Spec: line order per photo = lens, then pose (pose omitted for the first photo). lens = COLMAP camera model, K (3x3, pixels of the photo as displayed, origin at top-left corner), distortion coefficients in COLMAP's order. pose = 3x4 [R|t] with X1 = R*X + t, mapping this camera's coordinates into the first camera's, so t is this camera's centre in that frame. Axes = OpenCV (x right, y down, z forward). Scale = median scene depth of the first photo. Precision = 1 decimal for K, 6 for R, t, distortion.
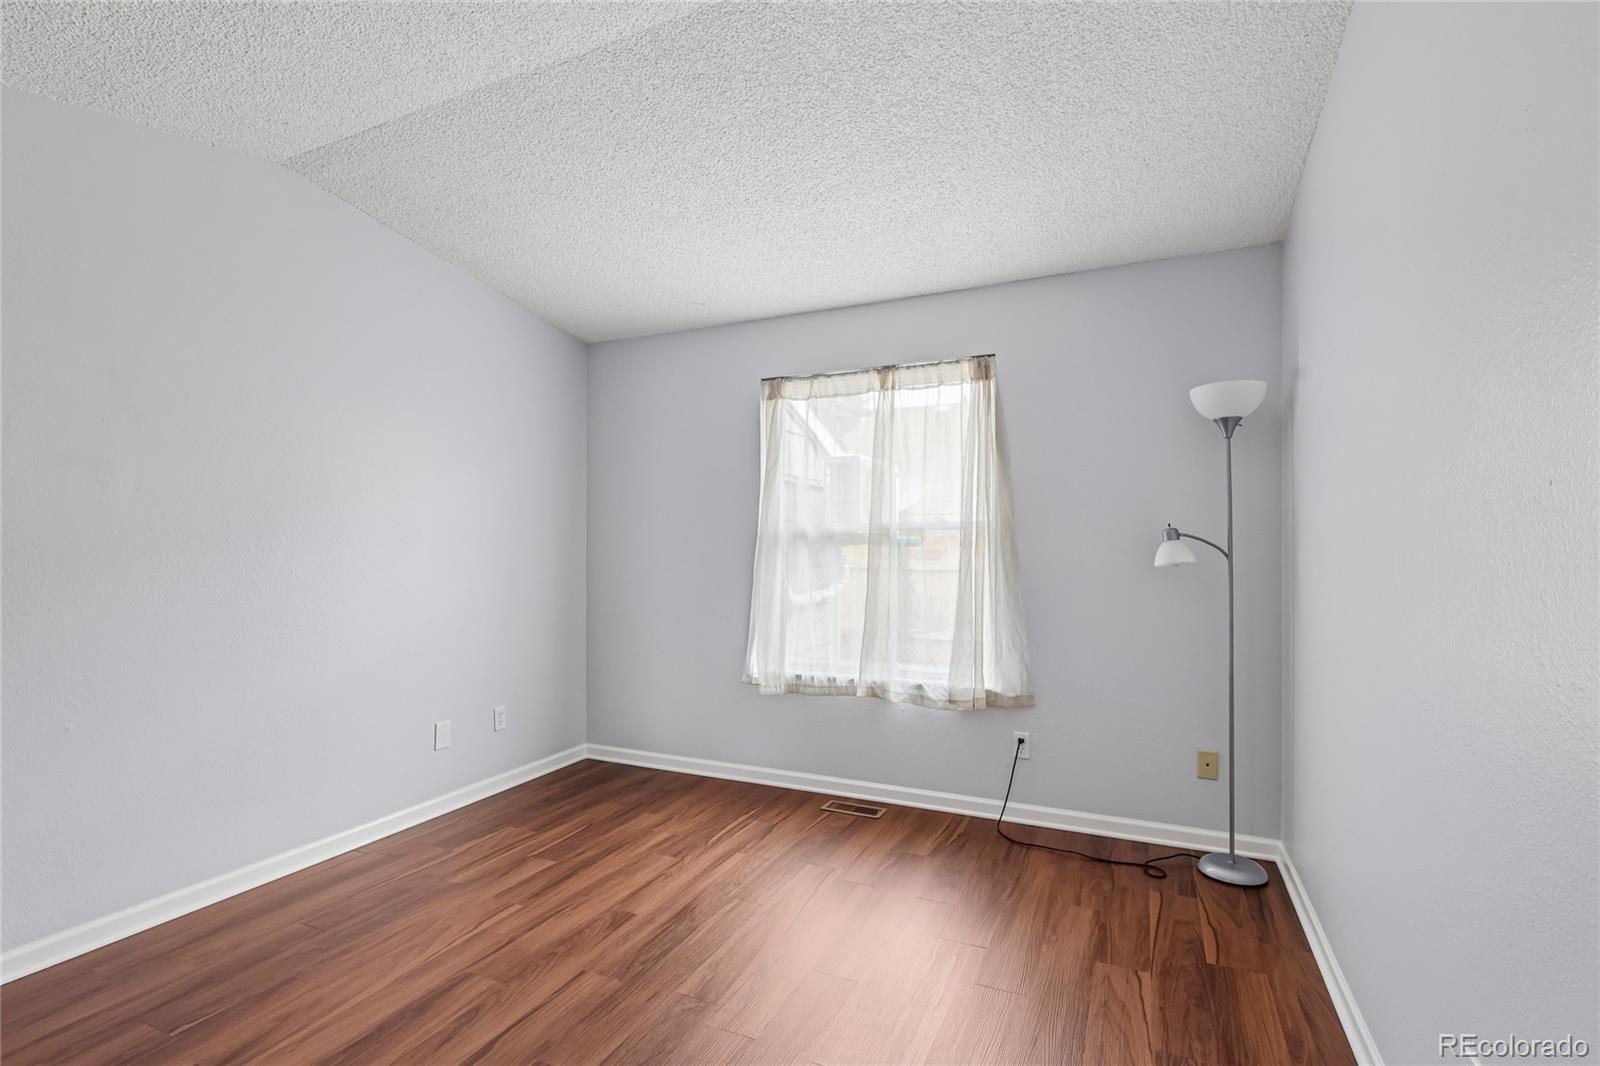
lens RADIAL K [[746.8, 0, 792.0], [0, 746.8, 540.3], [0, 0, 1]] dist [0.004329, -0.000029]
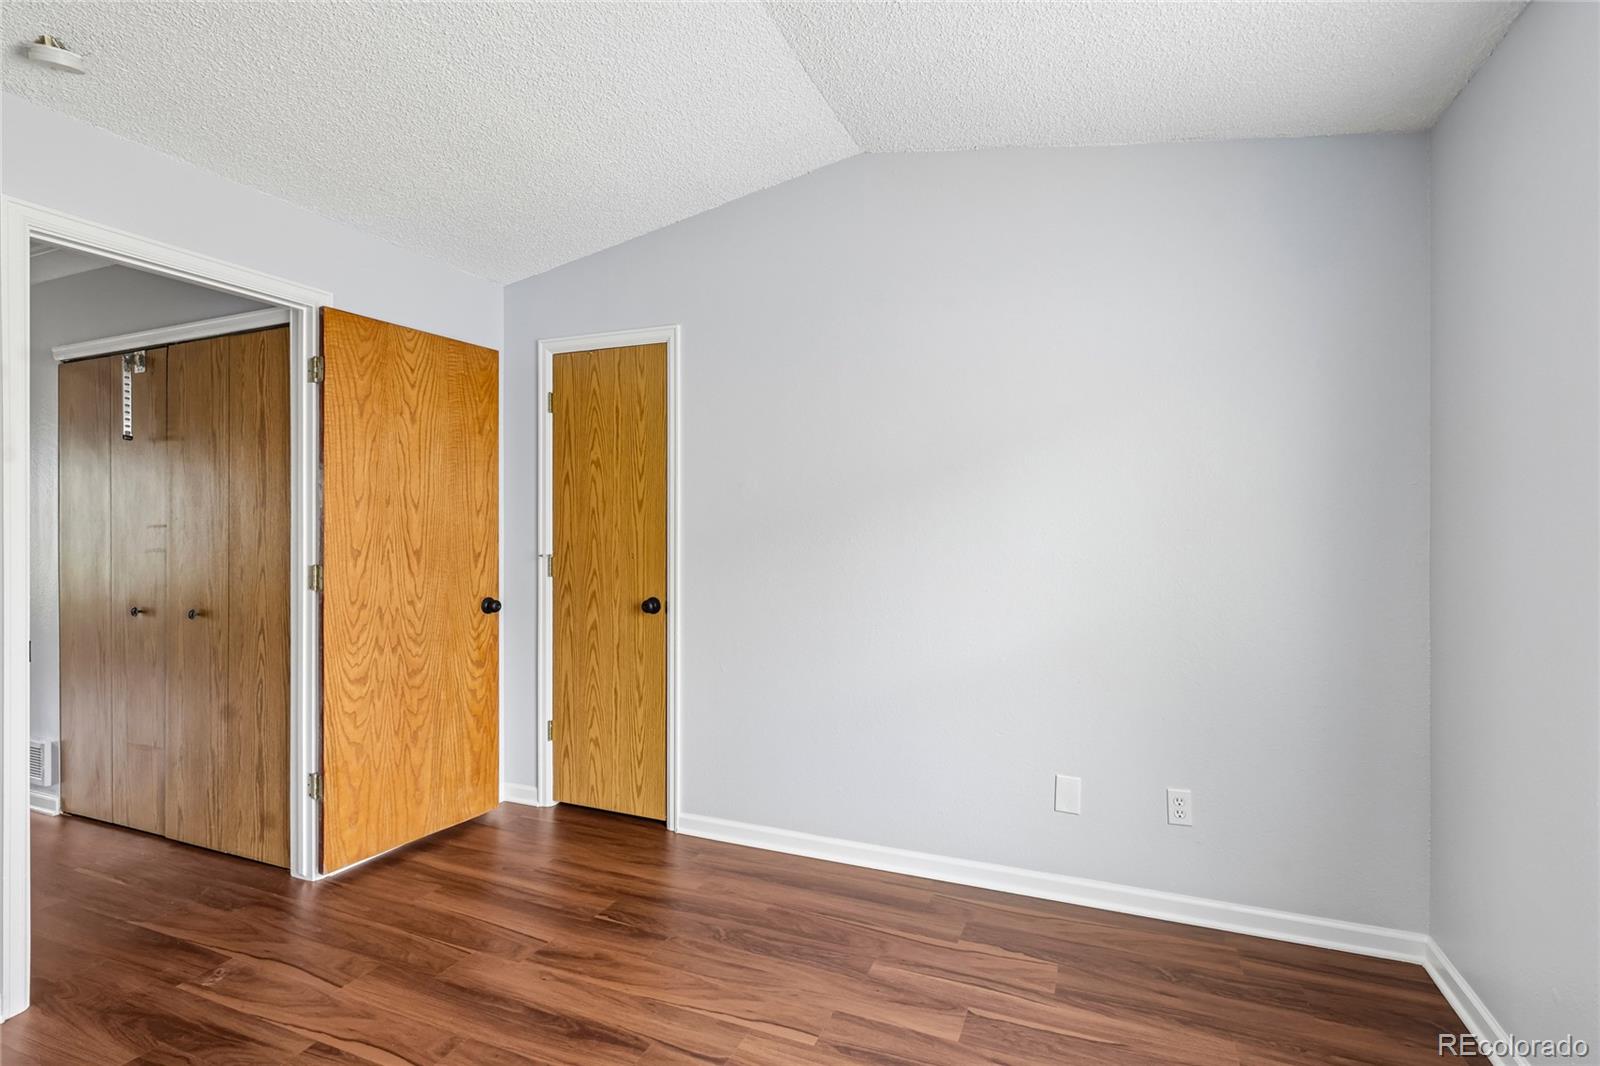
lens RADIAL K [[746.8, 0, 798.7], [0, 746.8, 534.6], [0, 0, 1]] dist [0.004329, -0.000029]
pose [[0.043573, -0.000799, -0.999050, 0.303418], [0.005798, 0.999983, -0.000547, 0.004085], [0.999033, -0.005769, 0.043577, 0.833955]]
